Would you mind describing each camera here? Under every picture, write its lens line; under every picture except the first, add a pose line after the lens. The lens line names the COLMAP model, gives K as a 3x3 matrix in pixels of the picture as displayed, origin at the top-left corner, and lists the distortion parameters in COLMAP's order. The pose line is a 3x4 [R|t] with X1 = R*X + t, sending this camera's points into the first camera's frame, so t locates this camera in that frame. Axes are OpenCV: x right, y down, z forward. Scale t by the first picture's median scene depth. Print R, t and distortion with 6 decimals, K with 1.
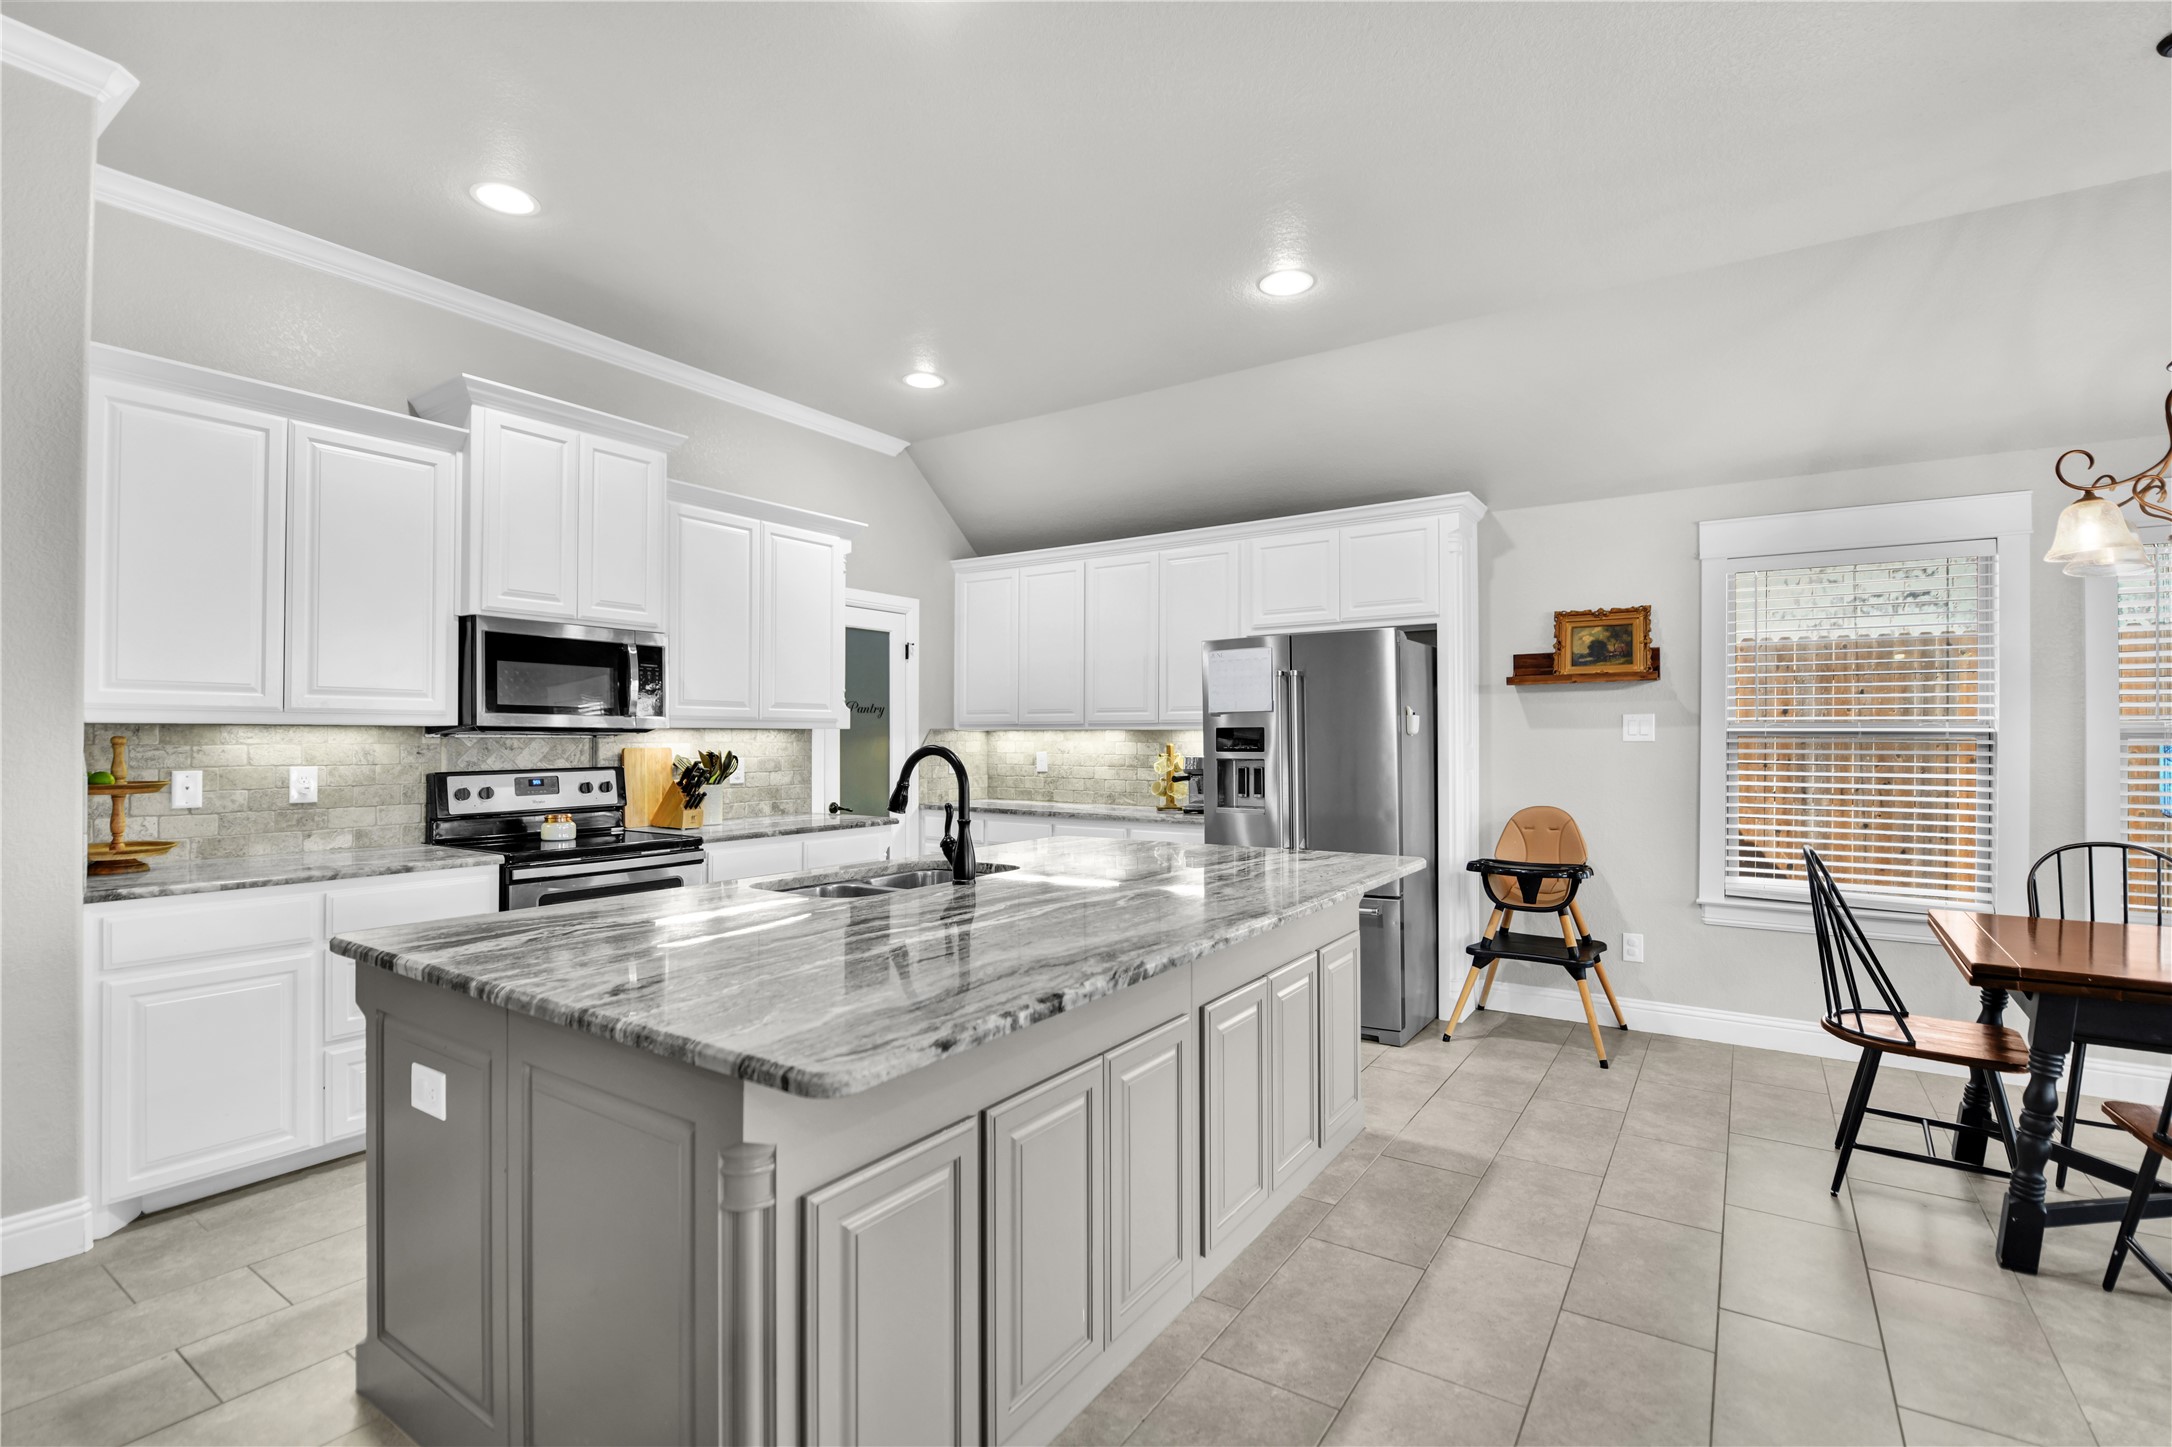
lens RADIAL K [[997.7, 0, 1092.6], [0, 997.7, 728.1], [0, 0, 1]] dist [-0.011704, 0.000051]
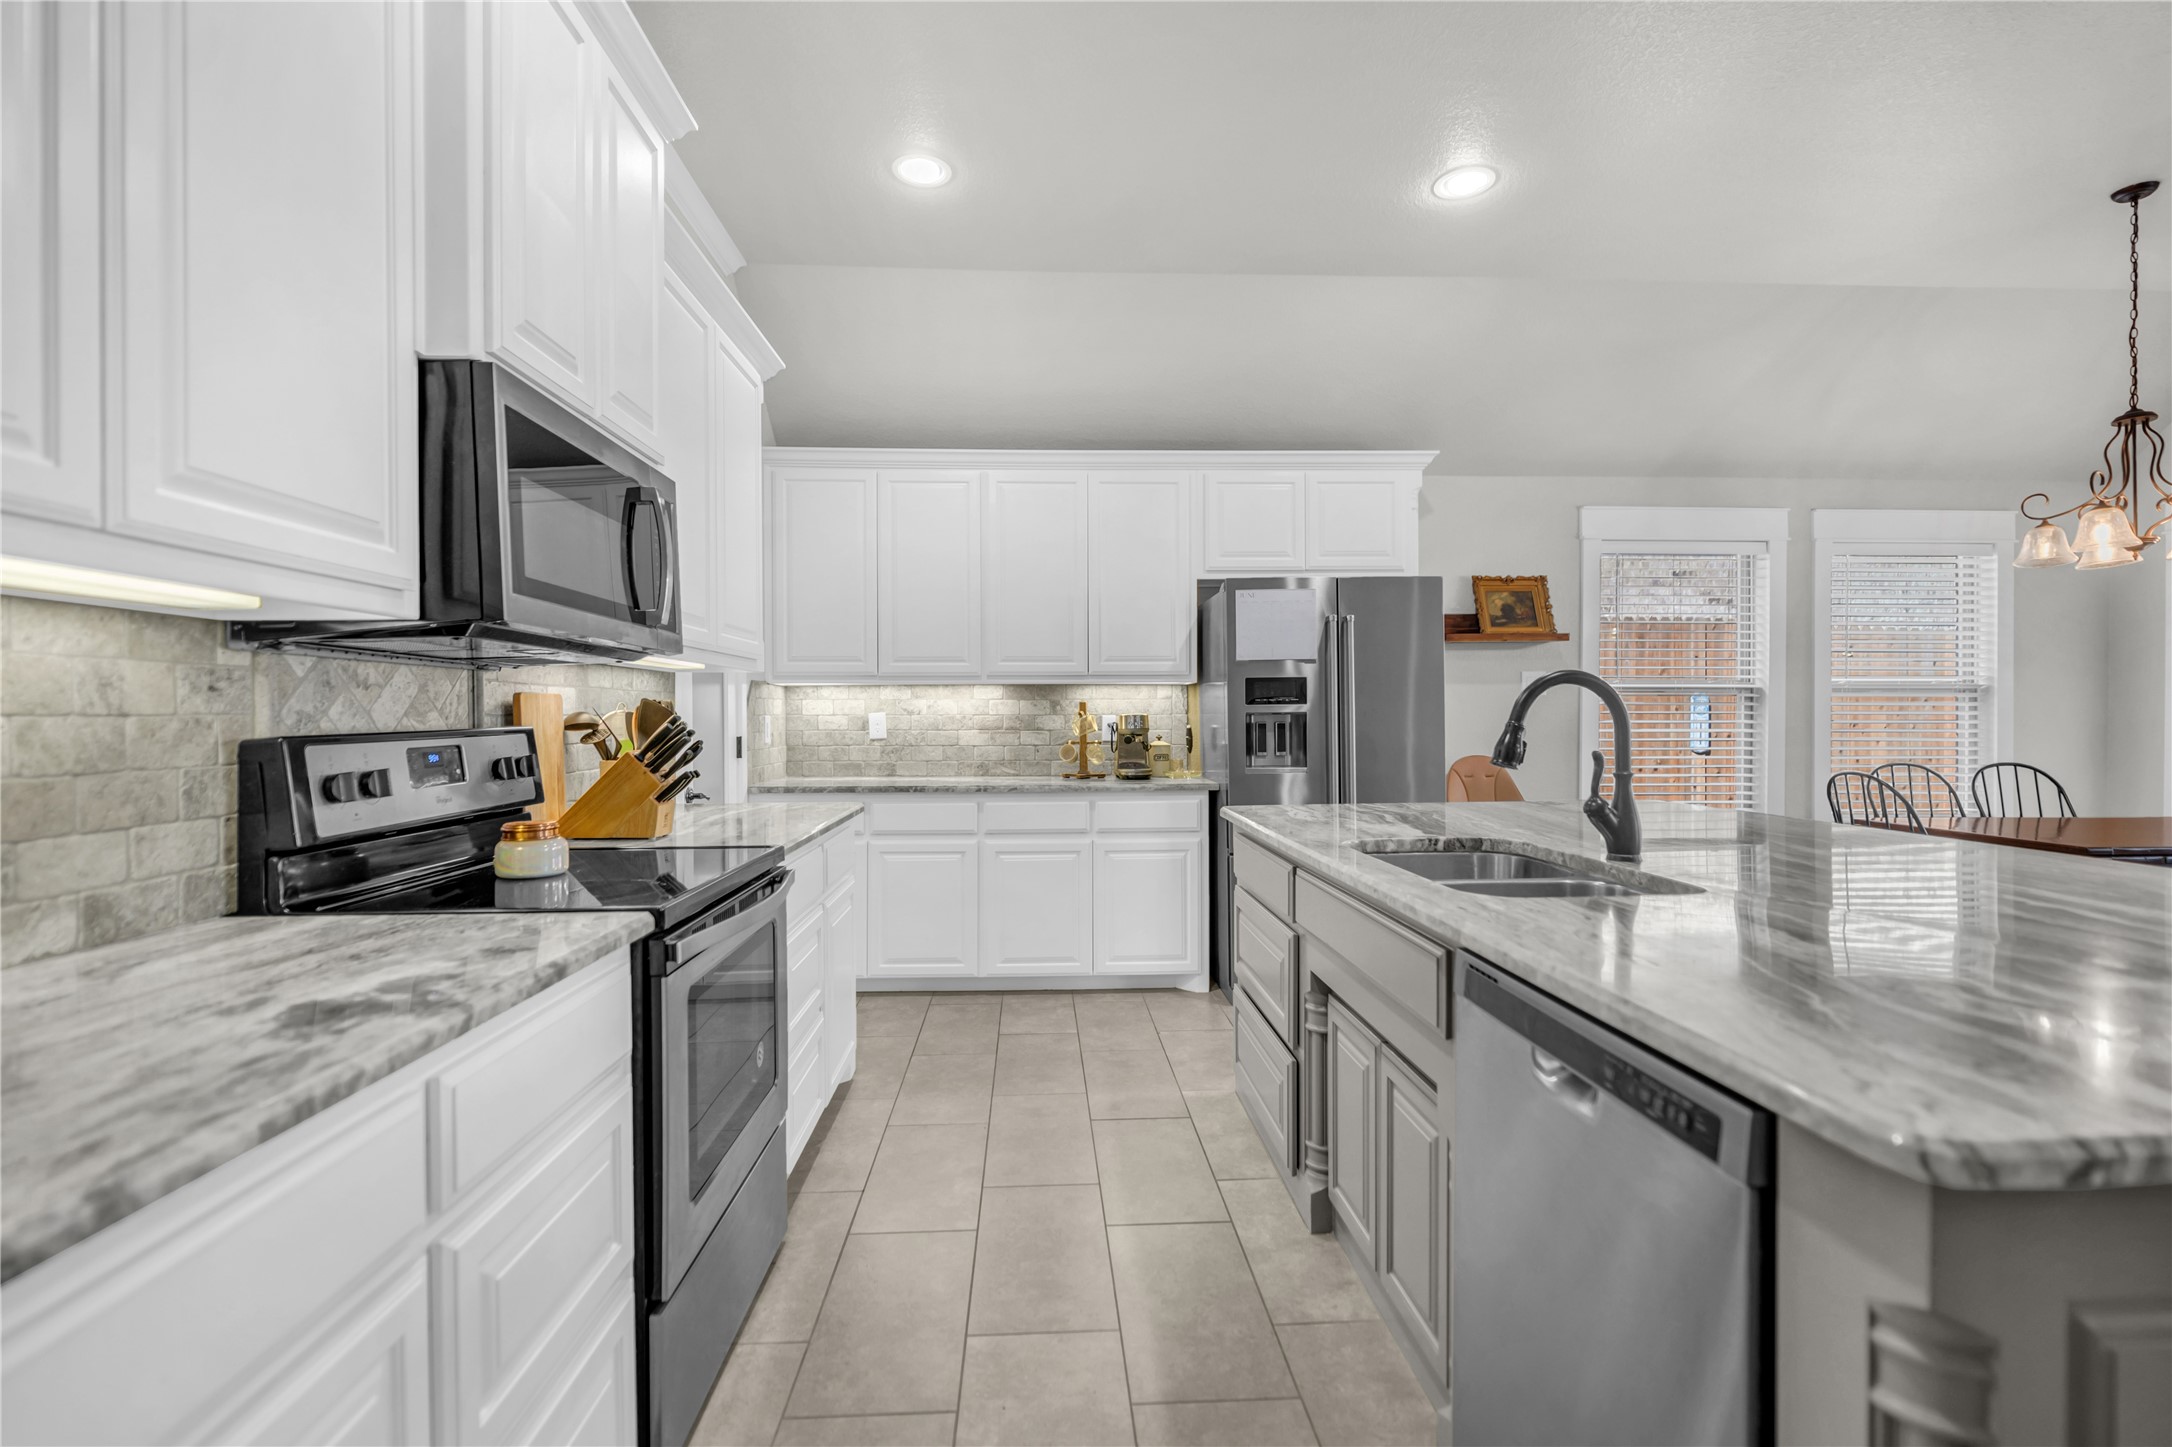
lens RADIAL K [[997.7, 0, 1095.0], [0, 997.7, 716.8], [0, 0, 1]] dist [-0.011704, 0.000051]
pose [[0.794220, -0.004979, 0.607609, -0.553756], [-0.000928, 0.999955, 0.009406, 0.028076], [-0.607629, -0.008034, 0.794180, 0.412335]]
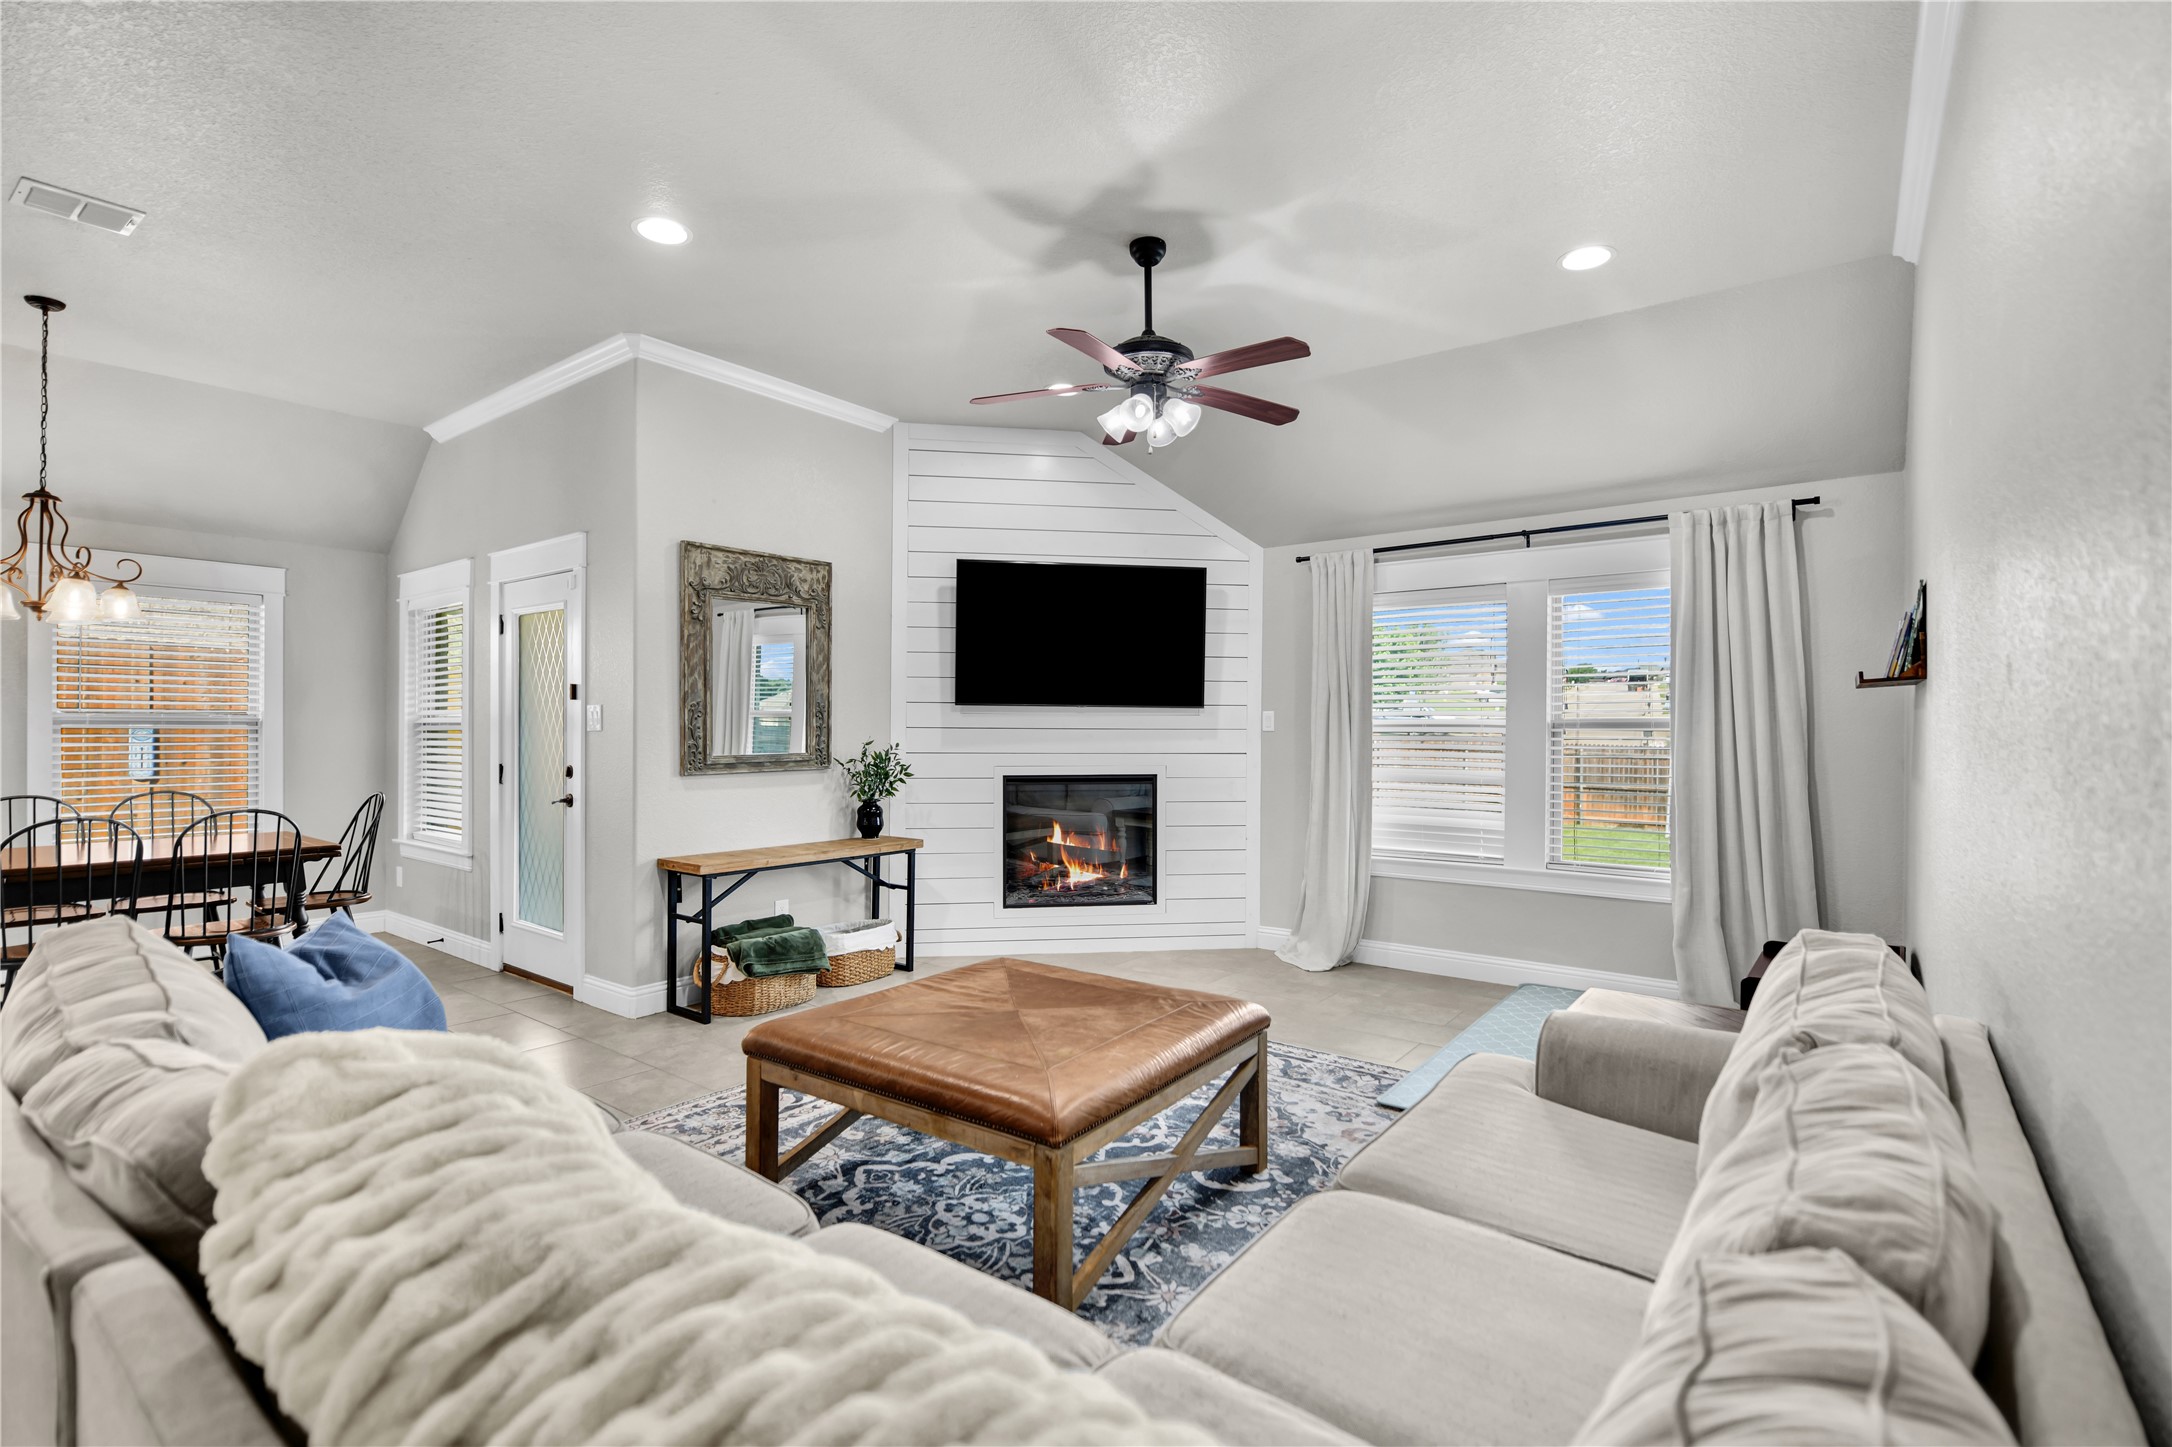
lens RADIAL K [[997.7, 0, 1087.5], [0, 997.7, 733.8], [0, 0, 1]] dist [-0.011704, 0.000051]
pose [[0.064921, -0.009883, 0.997841, -0.228730], [-0.012009, 0.999871, 0.010684, -0.007052], [-0.997818, -0.012677, 0.064794, -0.482442]]
